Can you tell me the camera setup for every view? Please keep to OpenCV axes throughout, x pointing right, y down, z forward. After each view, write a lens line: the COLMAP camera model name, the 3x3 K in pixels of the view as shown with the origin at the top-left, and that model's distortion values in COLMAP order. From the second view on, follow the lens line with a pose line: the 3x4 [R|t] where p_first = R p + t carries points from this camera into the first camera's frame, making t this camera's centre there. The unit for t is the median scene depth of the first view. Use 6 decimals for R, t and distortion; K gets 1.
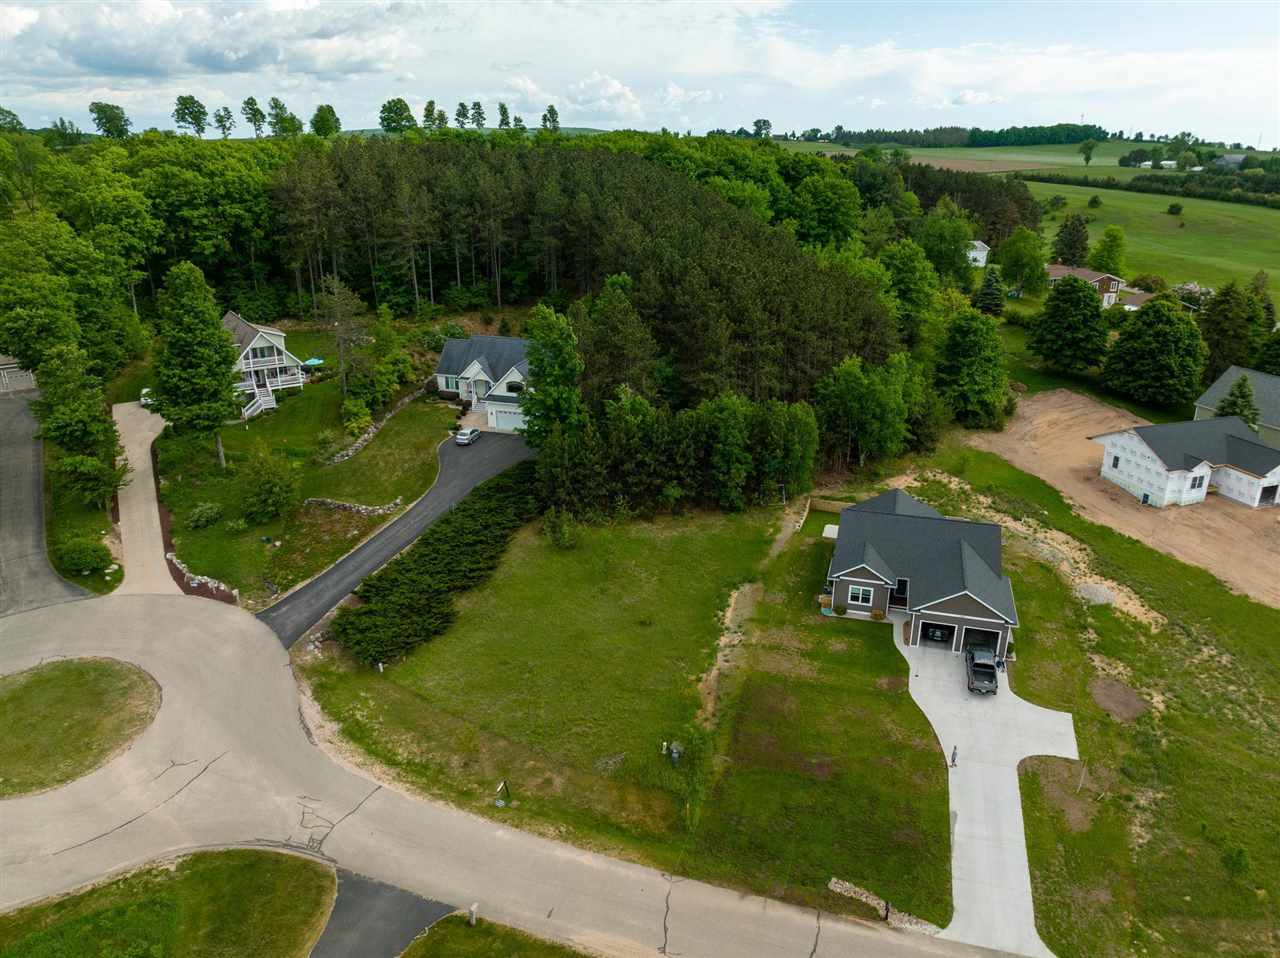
lens RADIAL K [[901.6, 0, 635.1], [0, 901.6, 473.9], [0, 0, 1]] dist [-0.045097, 0.012040]
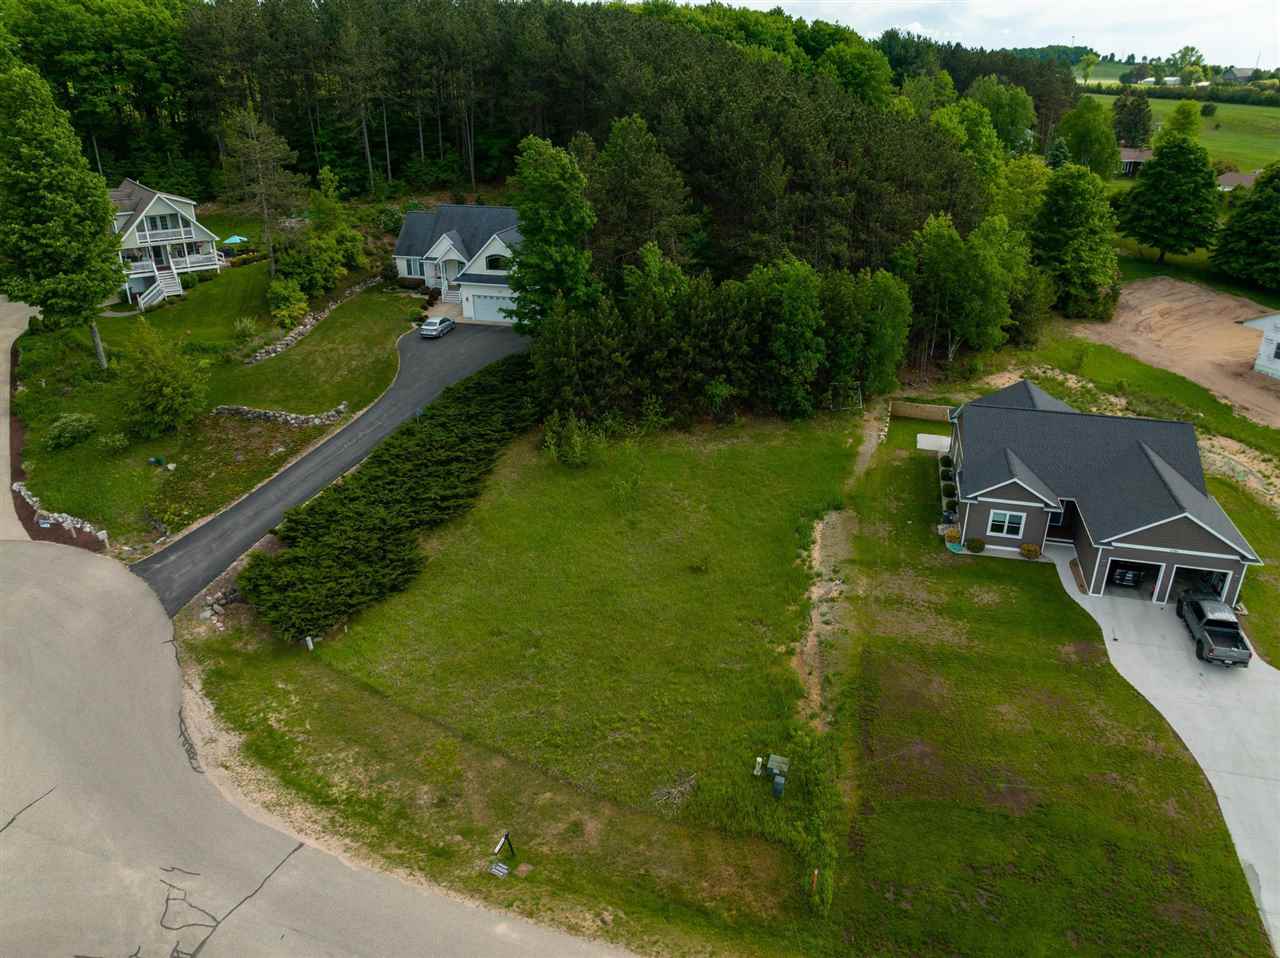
lens RADIAL K [[901.6, 0, 635.2], [0, 901.6, 477.1], [0, 0, 1]] dist [-0.045097, 0.012040]
pose [[0.999569, -0.015187, 0.025123, -0.047402], [0.013484, 0.997689, 0.066595, 0.042926], [-0.026076, -0.066228, 0.997464, 0.277855]]
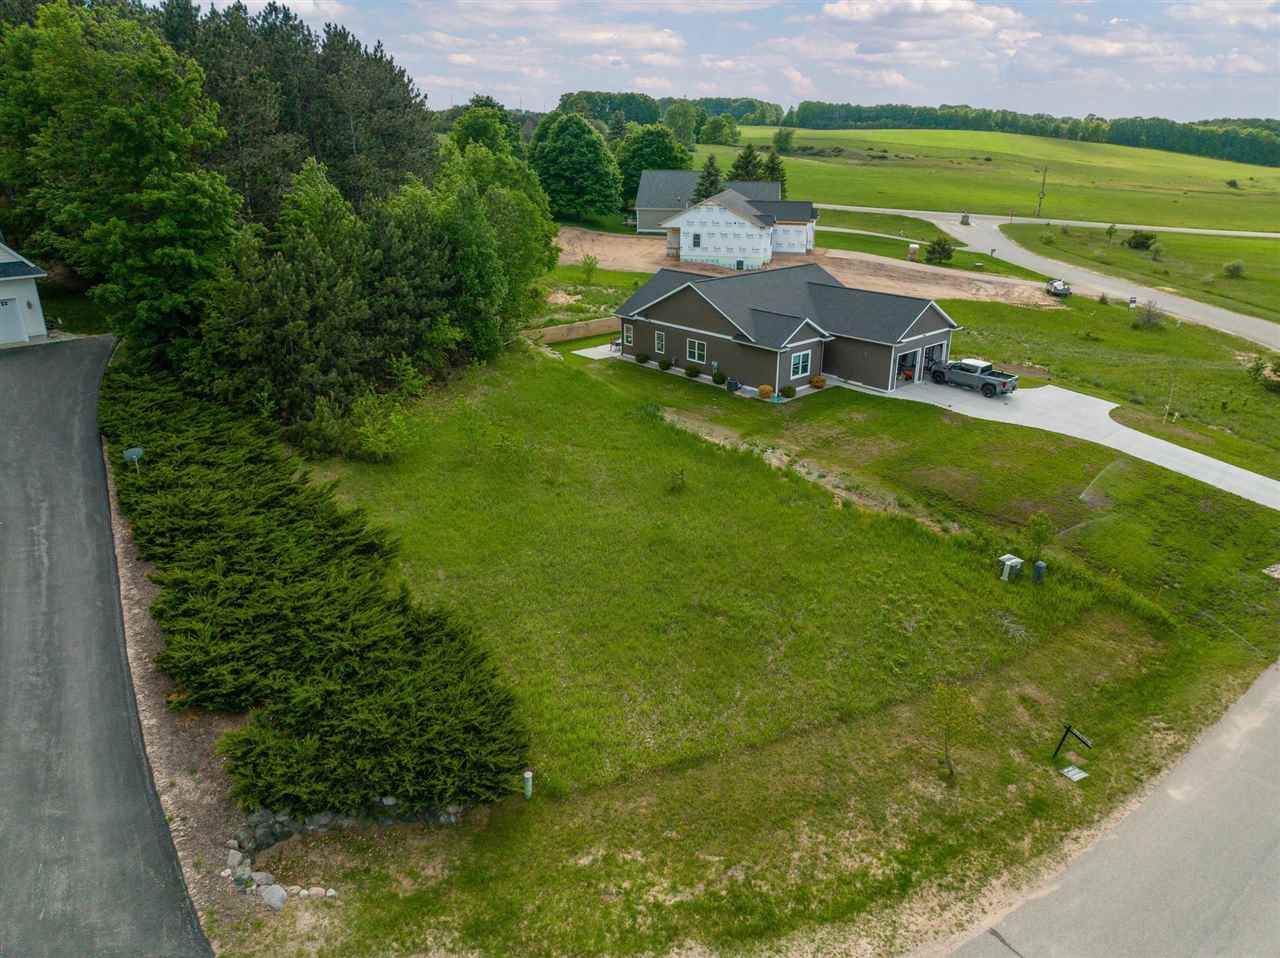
lens RADIAL K [[901.6, 0, 635.8], [0, 901.6, 478.5], [0, 0, 1]] dist [-0.045097, 0.012040]
pose [[0.516345, -0.314103, 0.796698, -0.407416], [0.299249, 0.937840, 0.175804, 0.043586], [-0.802395, 0.147635, 0.578244, 0.600214]]
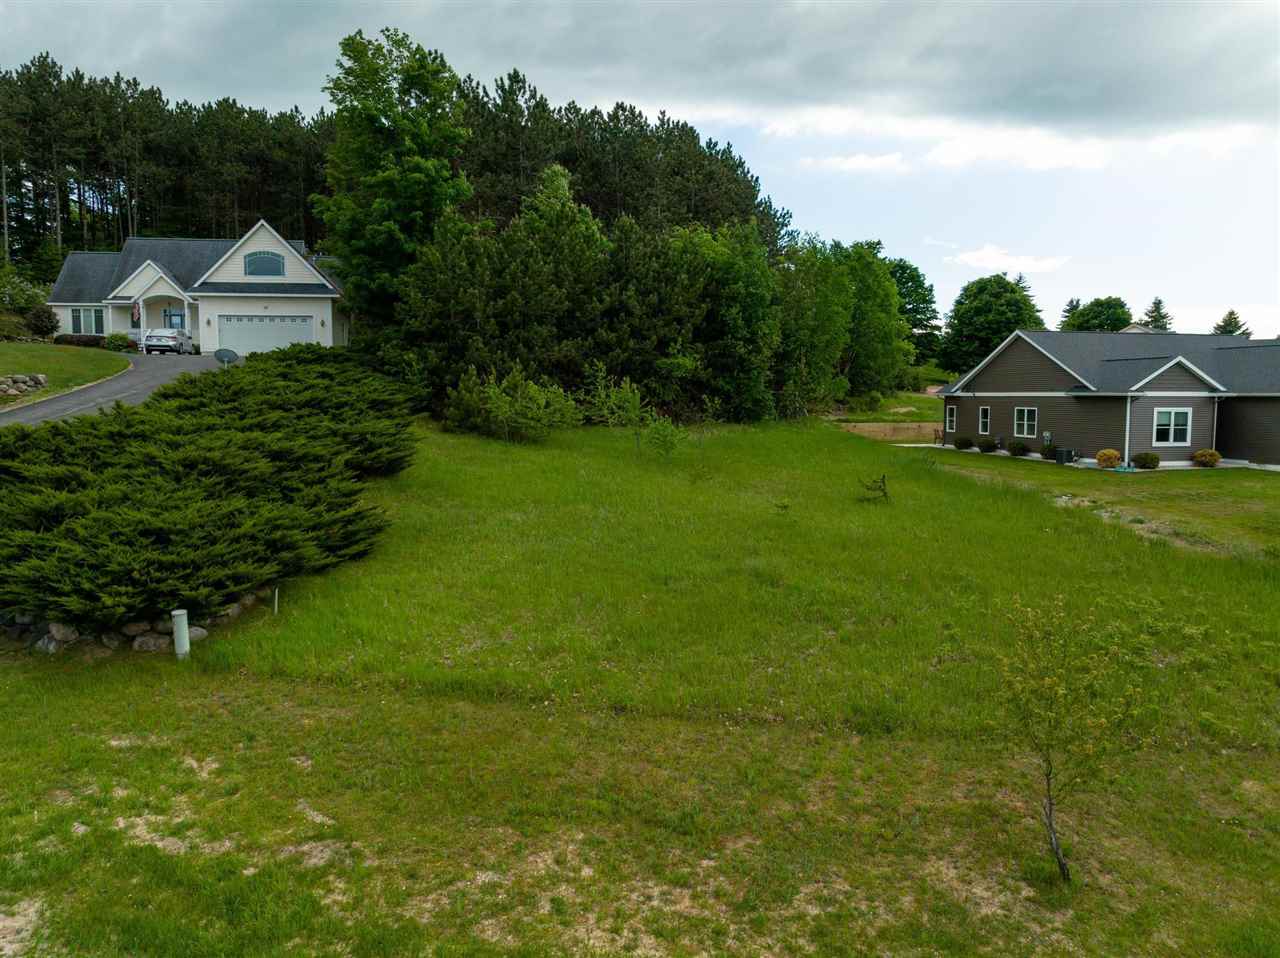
lens RADIAL K [[901.6, 0, 635.8], [0, 901.6, 471.1], [0, 0, 1]] dist [-0.045097, 0.012040]
pose [[0.880751, -0.041648, 0.471745, -0.231177], [0.166066, 0.960035, -0.225290, 0.196620], [-0.443509, 0.276765, 0.852468, 0.622066]]
